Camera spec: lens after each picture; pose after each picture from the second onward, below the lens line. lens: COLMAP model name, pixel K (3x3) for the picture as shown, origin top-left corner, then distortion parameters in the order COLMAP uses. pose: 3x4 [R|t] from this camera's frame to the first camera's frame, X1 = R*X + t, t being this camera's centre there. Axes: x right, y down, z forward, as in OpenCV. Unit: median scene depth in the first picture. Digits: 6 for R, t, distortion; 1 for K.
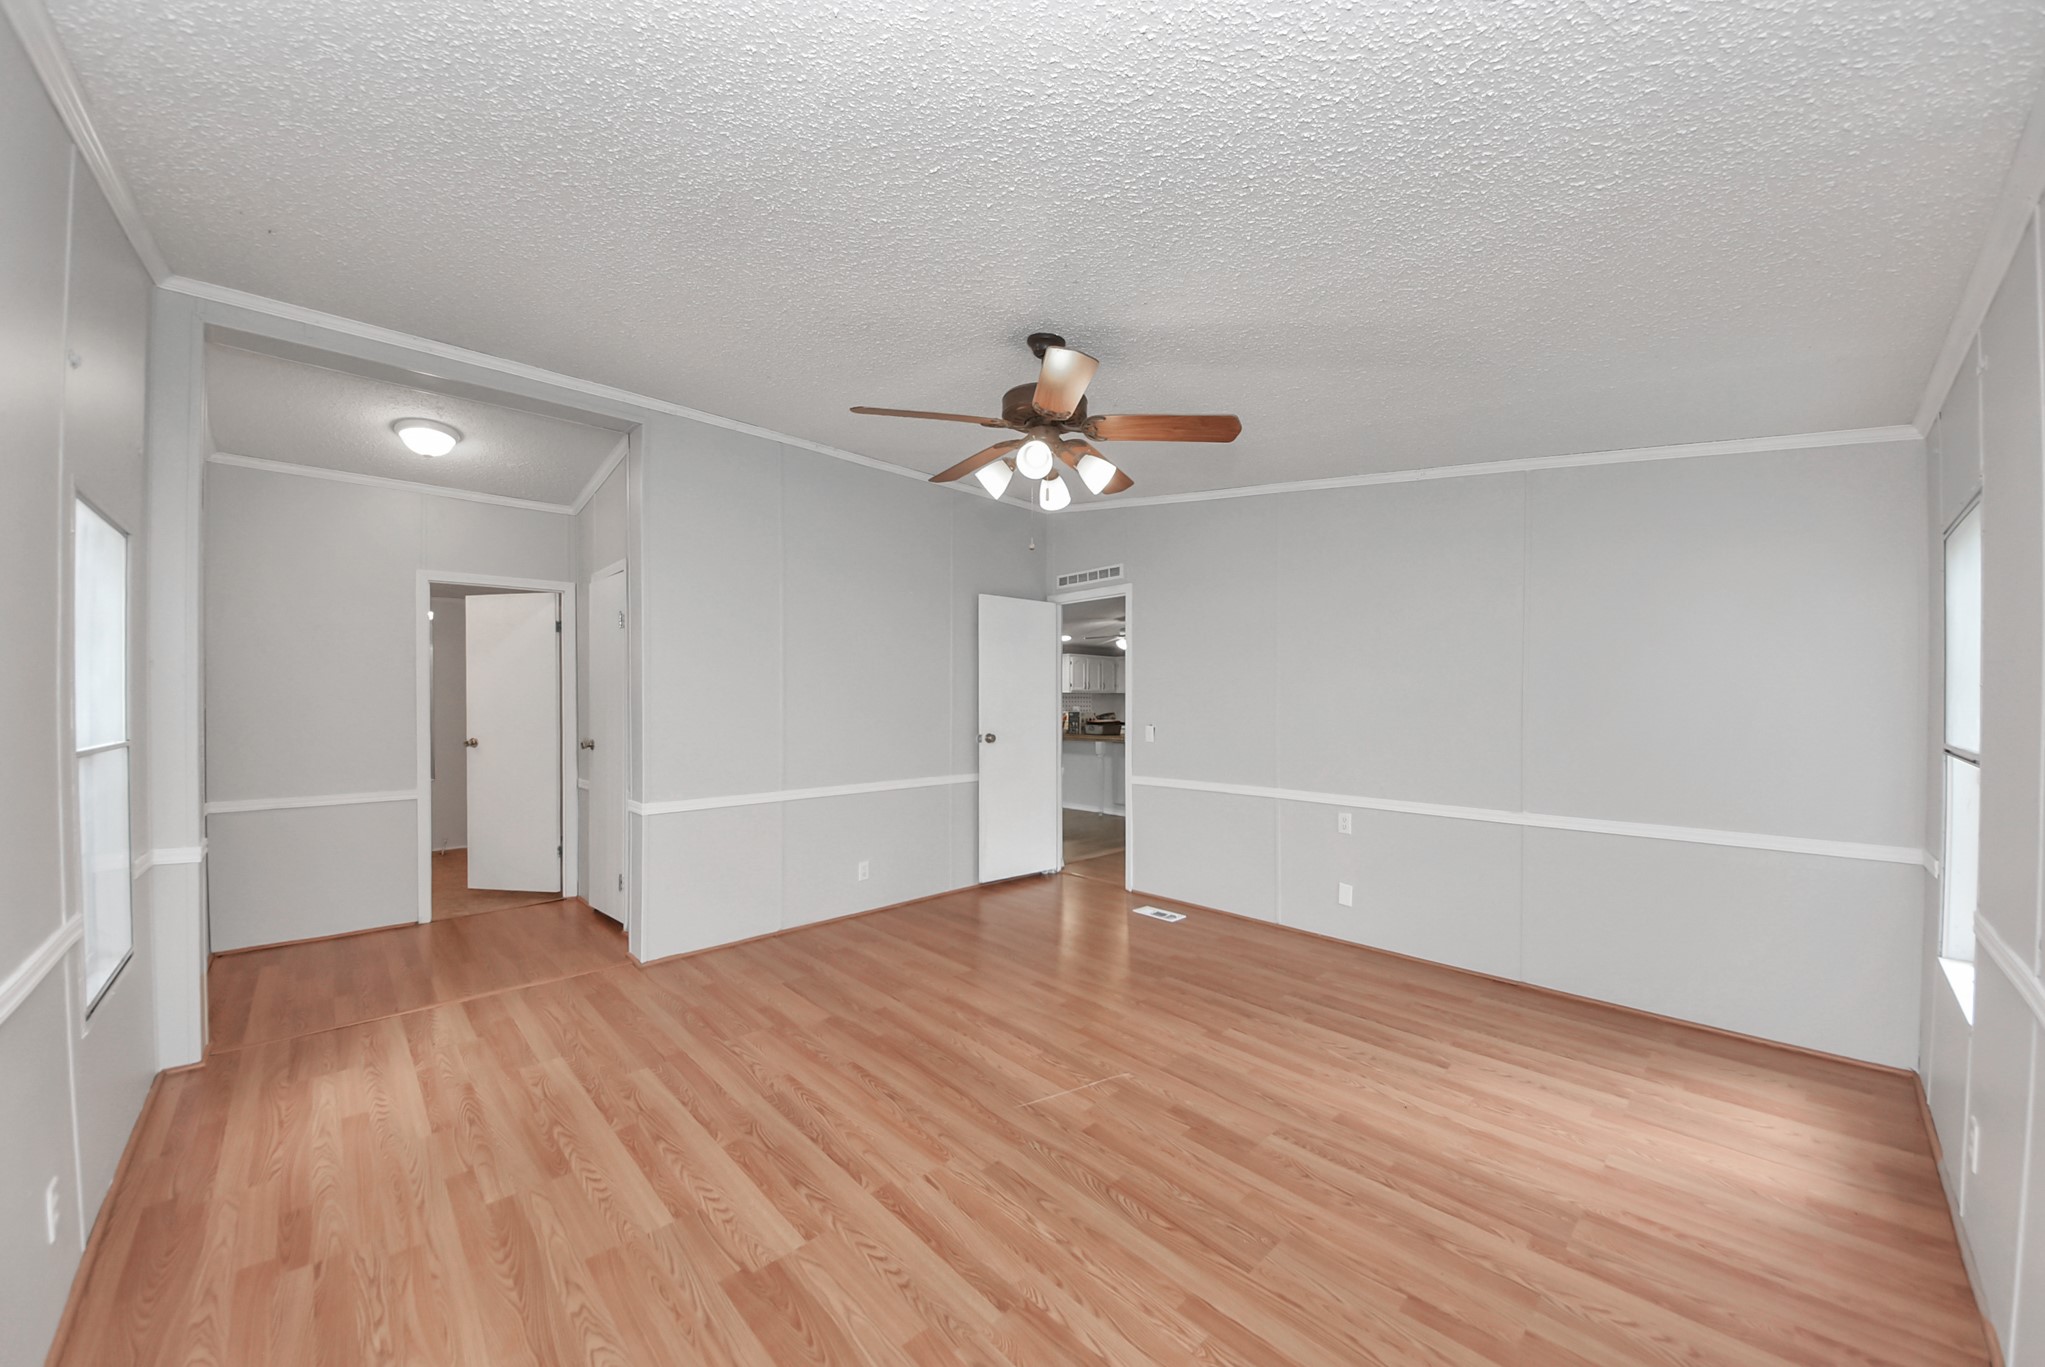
lens RADIAL K [[733.4, 0, 1034.9], [0, 733.4, 692.3], [0, 0, 1]] dist [0.047727, -0.029009]
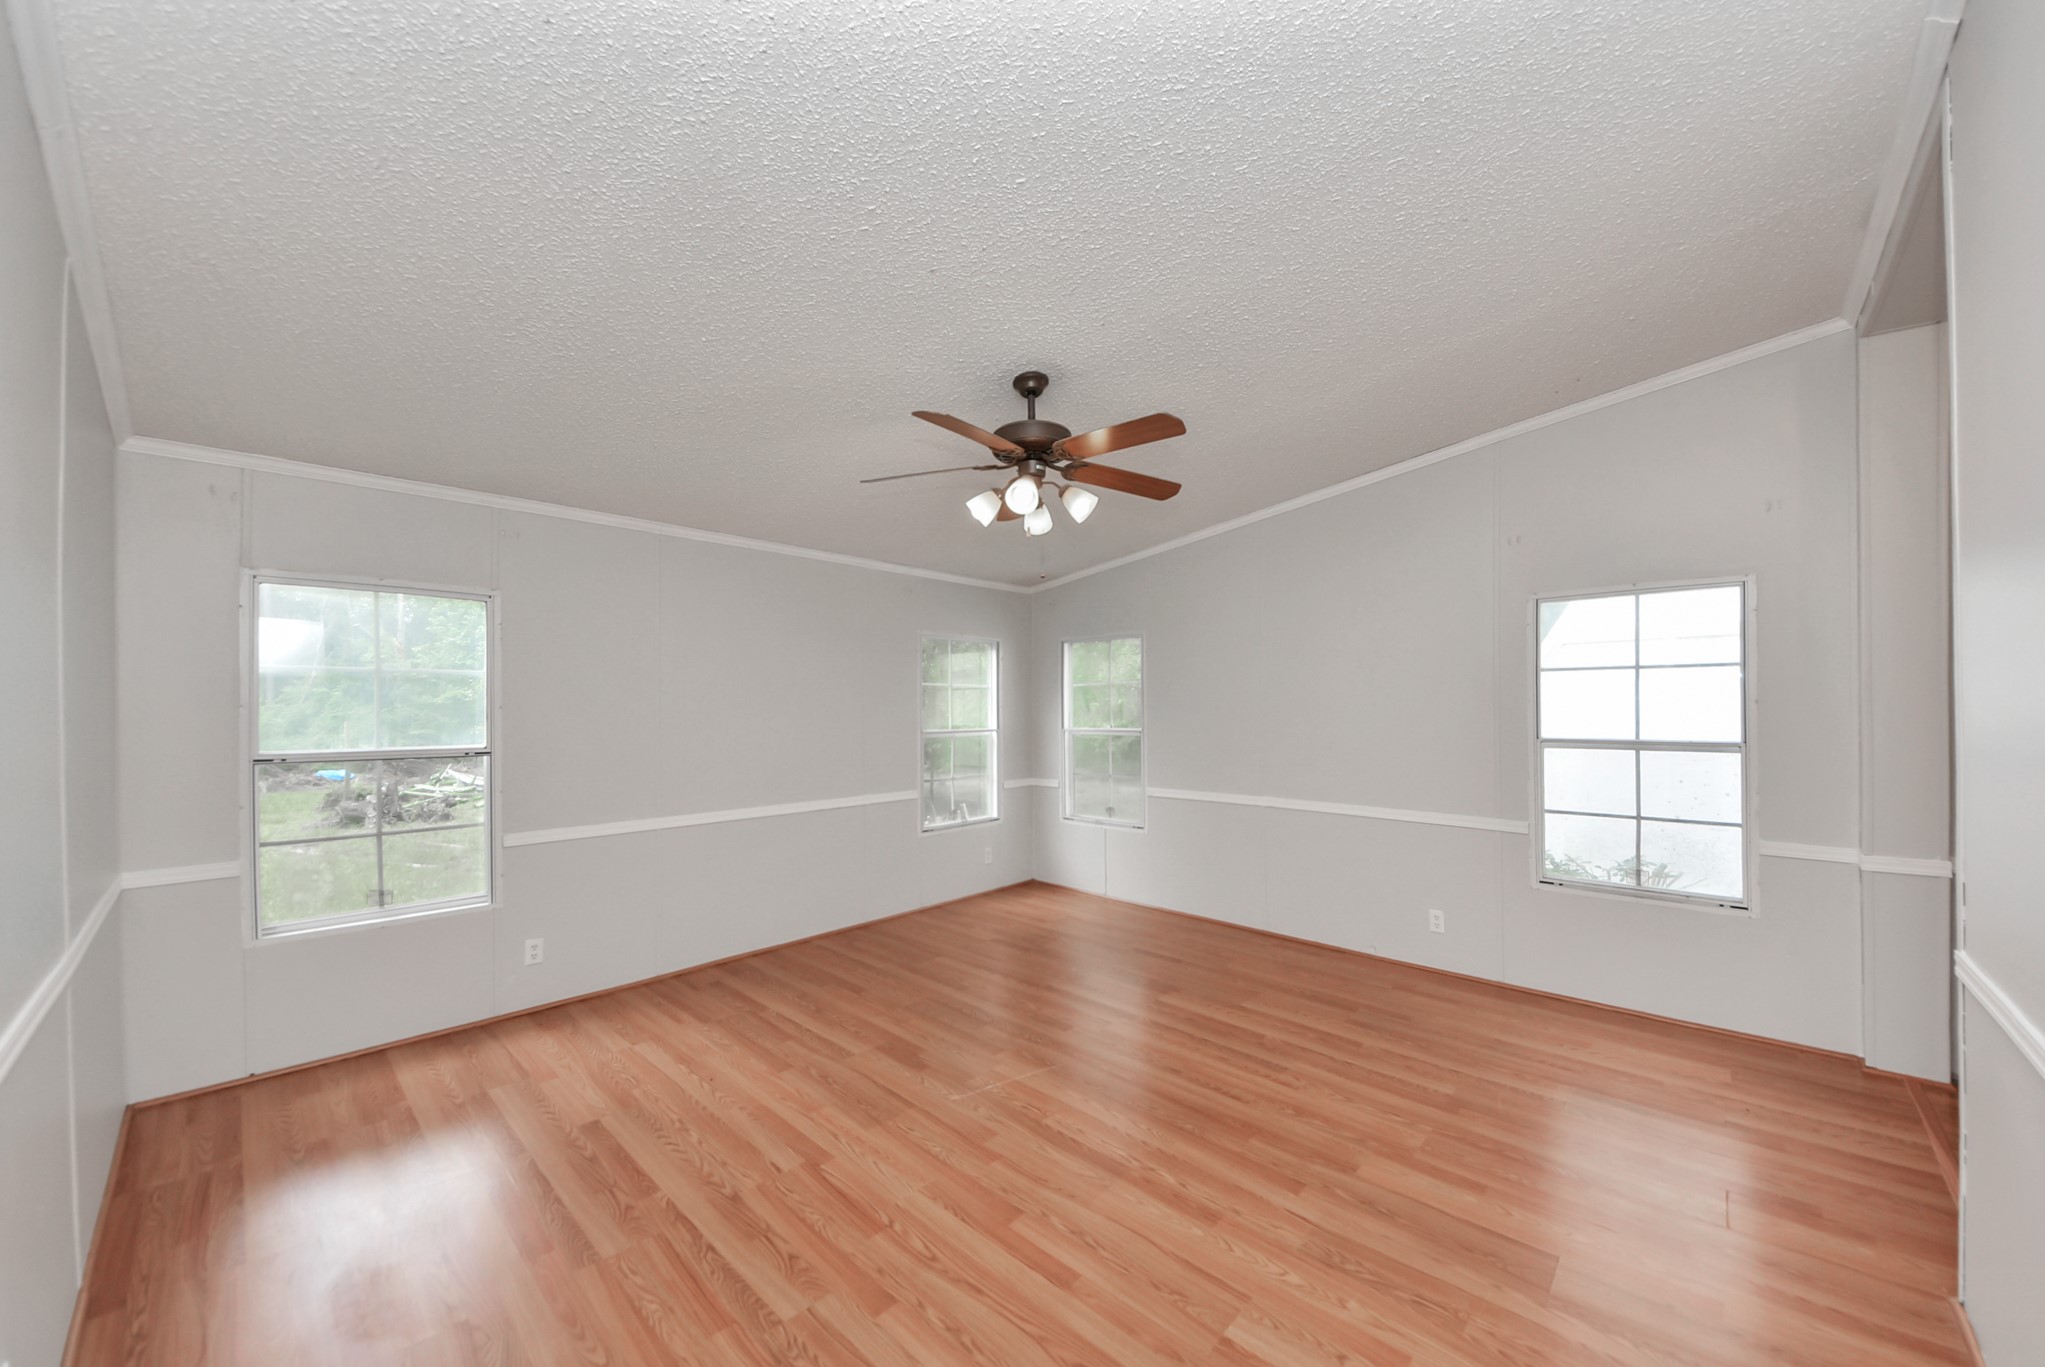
lens RADIAL K [[730.8, 0, 1036.8], [0, 730.8, 683.1], [0, 0, 1]] dist [0.056372, -0.028545]
pose [[-0.998524, 0.001606, -0.054297, 0.067978], [0.004415, 0.998655, -0.051658, 0.023328], [0.054141, -0.051821, -0.997188, 2.048815]]
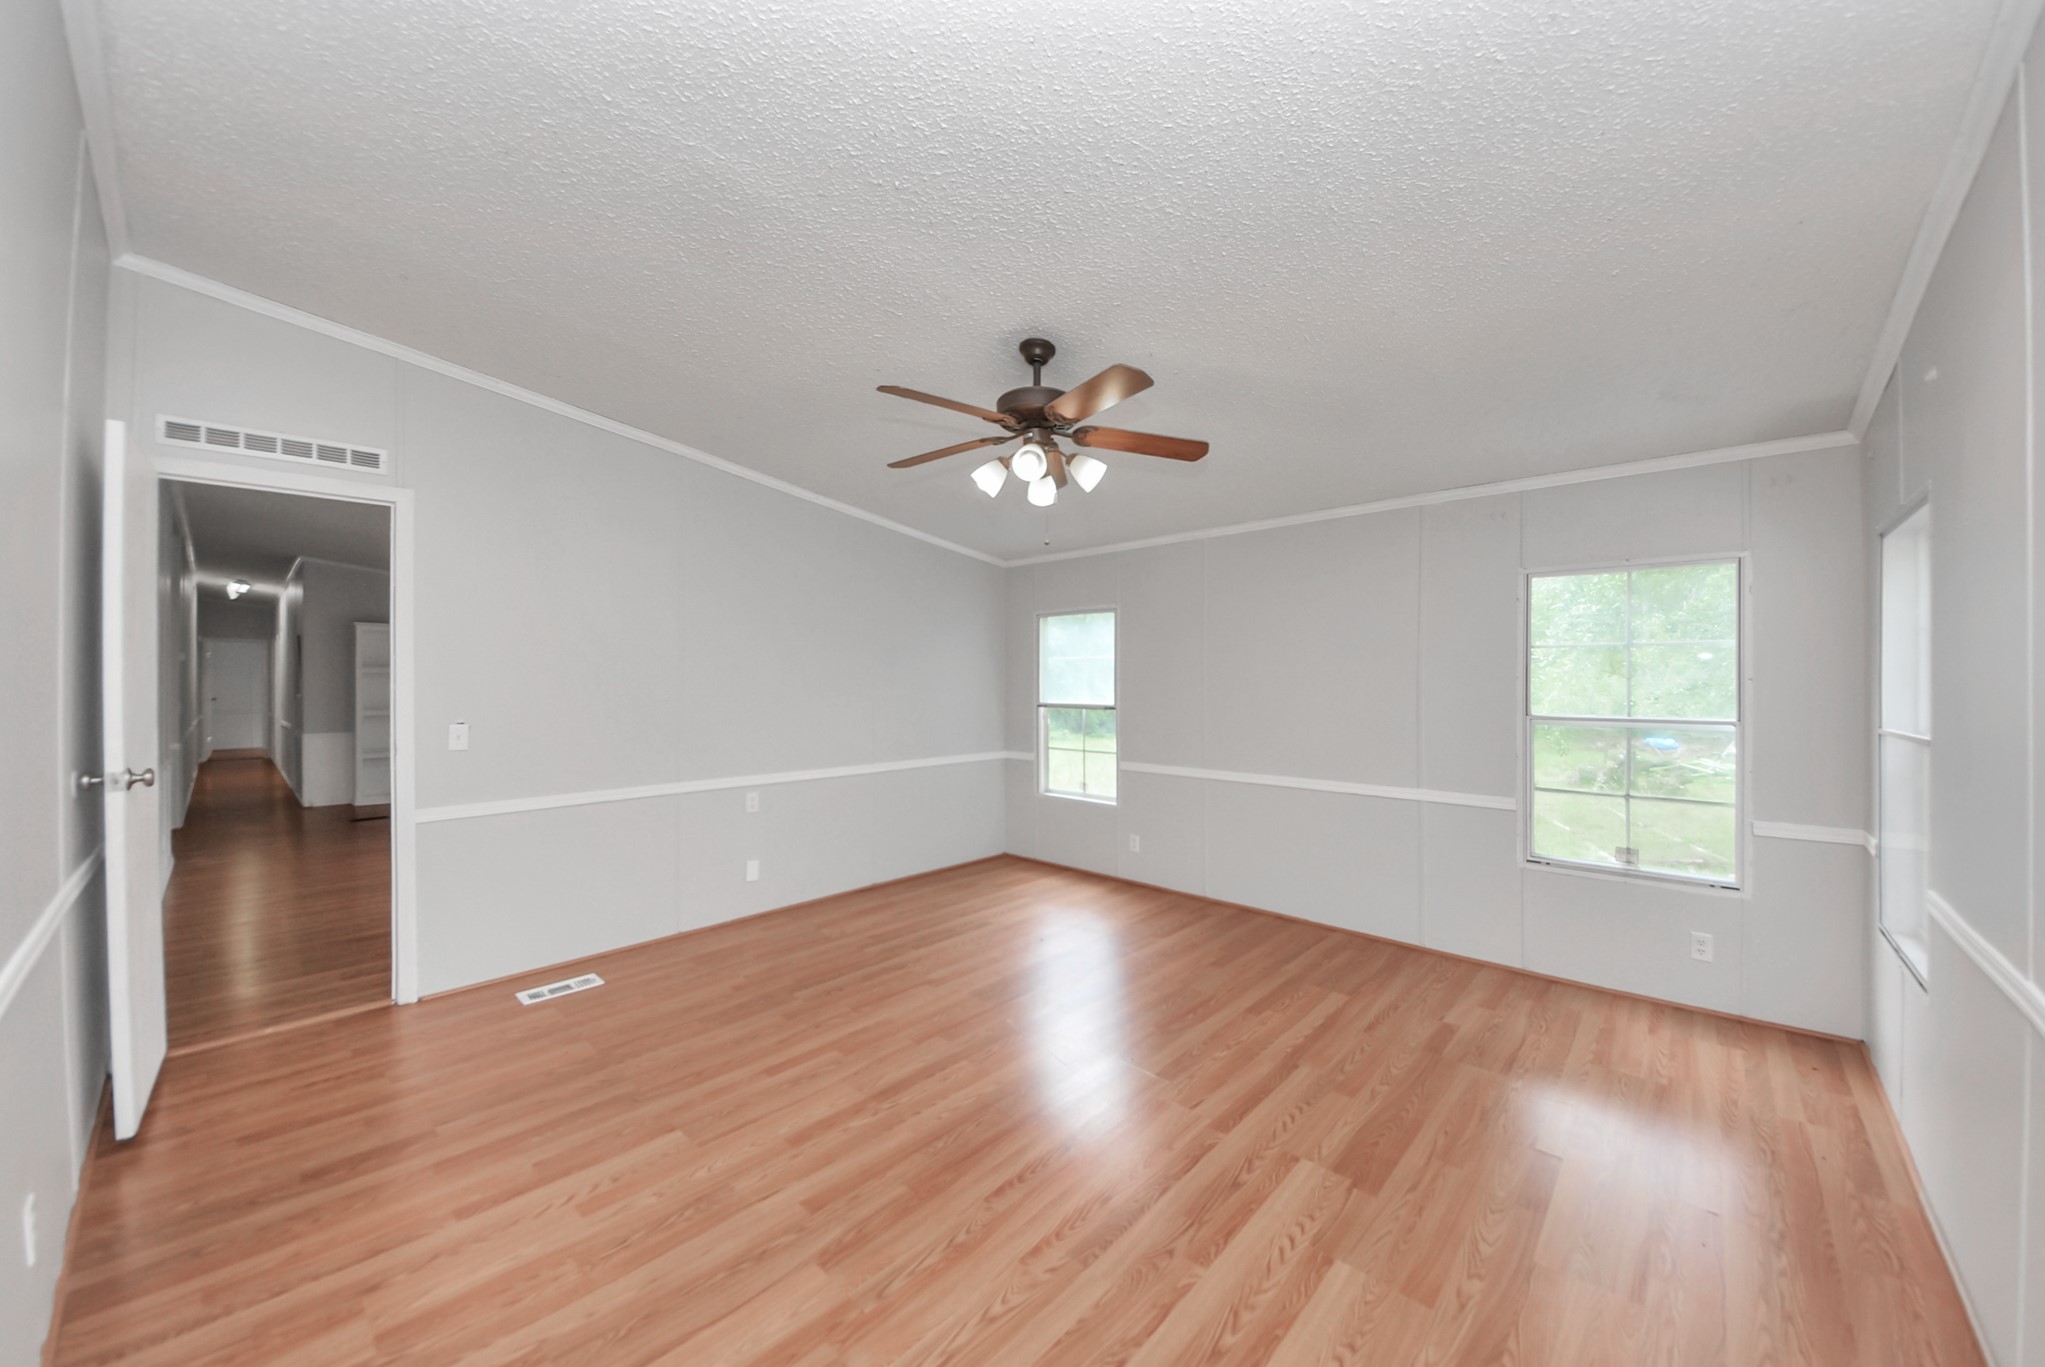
lens RADIAL K [[730.8, 0, 1036.8], [0, 730.8, 683.1], [0, 0, 1]] dist [0.056372, -0.028545]
pose [[-0.067185, -0.001043, 0.997740, -1.012413], [-0.012255, 0.999925, 0.000220, 0.005960], [-0.997665, -0.012213, -0.067193, 1.061132]]
